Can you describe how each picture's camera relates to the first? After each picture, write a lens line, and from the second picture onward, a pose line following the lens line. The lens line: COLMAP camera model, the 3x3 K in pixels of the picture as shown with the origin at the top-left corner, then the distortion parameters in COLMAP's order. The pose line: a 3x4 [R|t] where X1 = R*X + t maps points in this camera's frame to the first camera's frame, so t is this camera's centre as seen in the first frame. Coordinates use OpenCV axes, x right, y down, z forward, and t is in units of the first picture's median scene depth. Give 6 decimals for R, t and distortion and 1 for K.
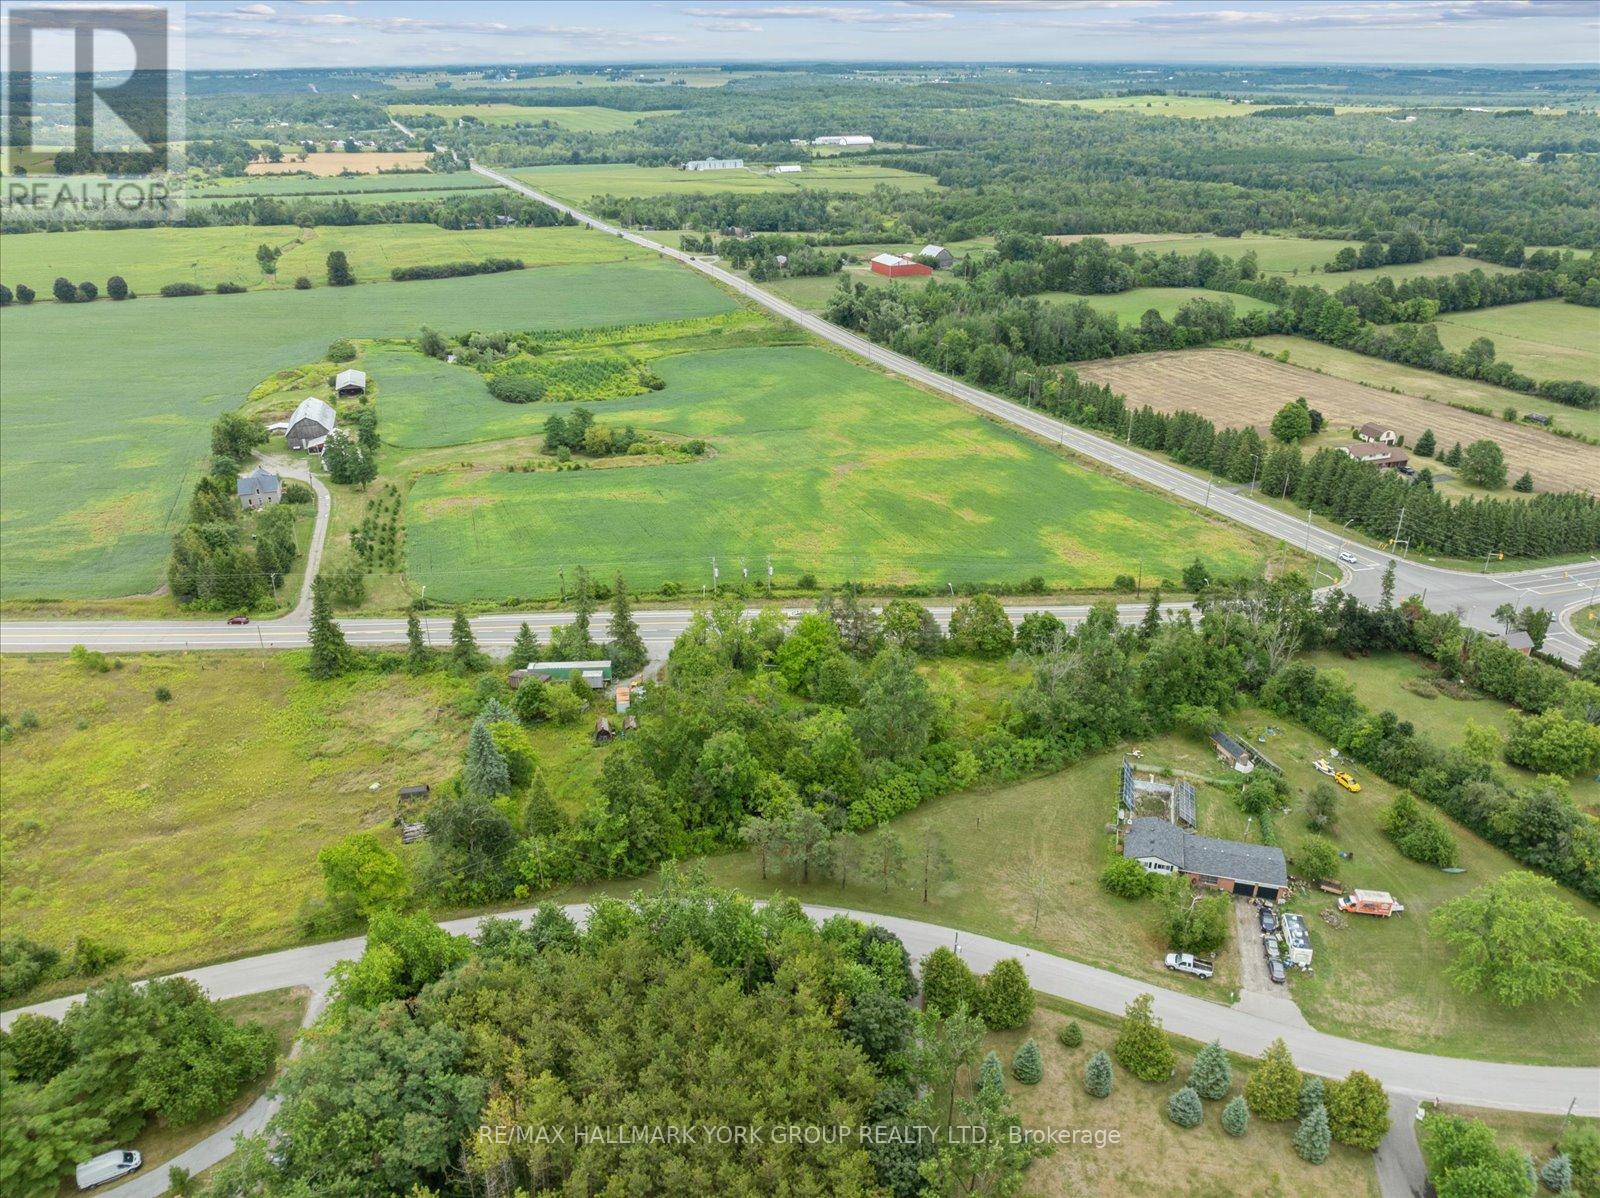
lens RADIAL K [[1123.6, 0, 798.0], [0, 1123.6, 603.1], [0, 0, 1]] dist [-0.054034, 0.025346]
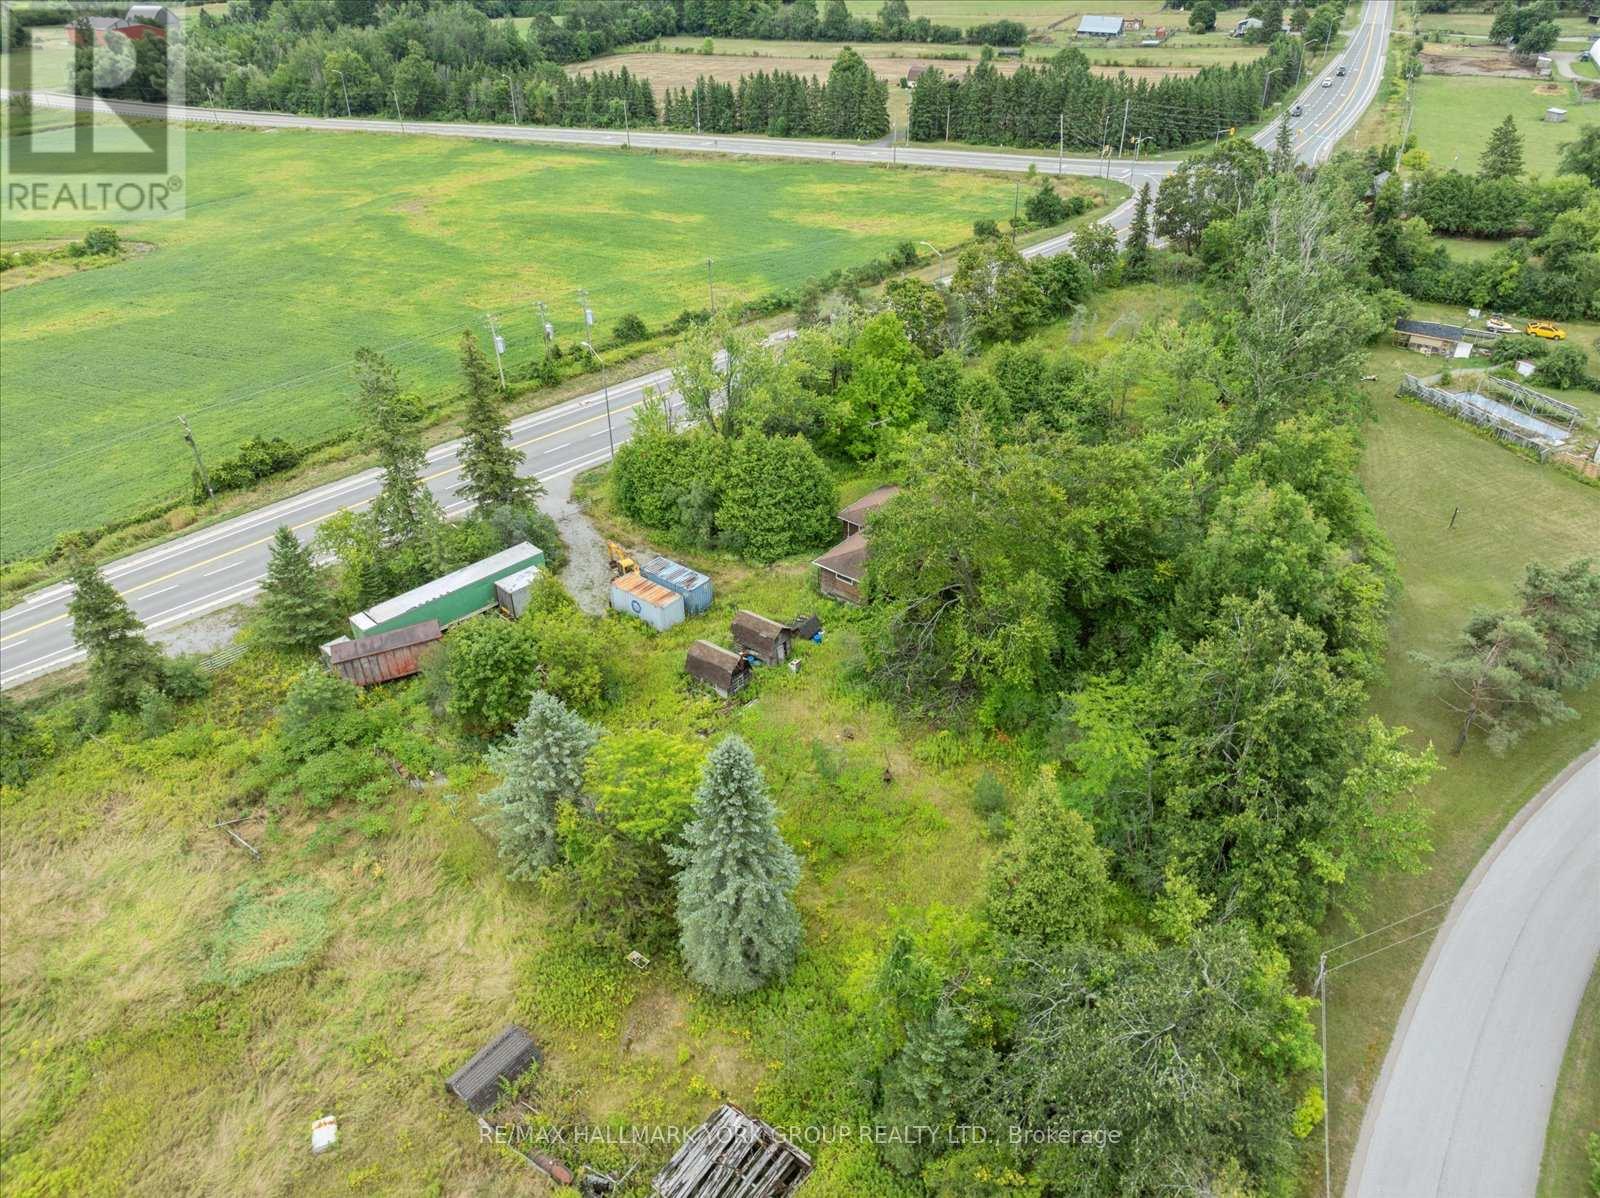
lens RADIAL K [[1123.6, 0, 803.4], [0, 1123.6, 600.6], [0, 0, 1]] dist [-0.054034, 0.025346]
pose [[0.745662, -0.372558, 0.552439, -0.202236], [0.294884, 0.927983, 0.227796, 0.003680], [-0.597521, -0.006953, 0.801823, 0.361642]]
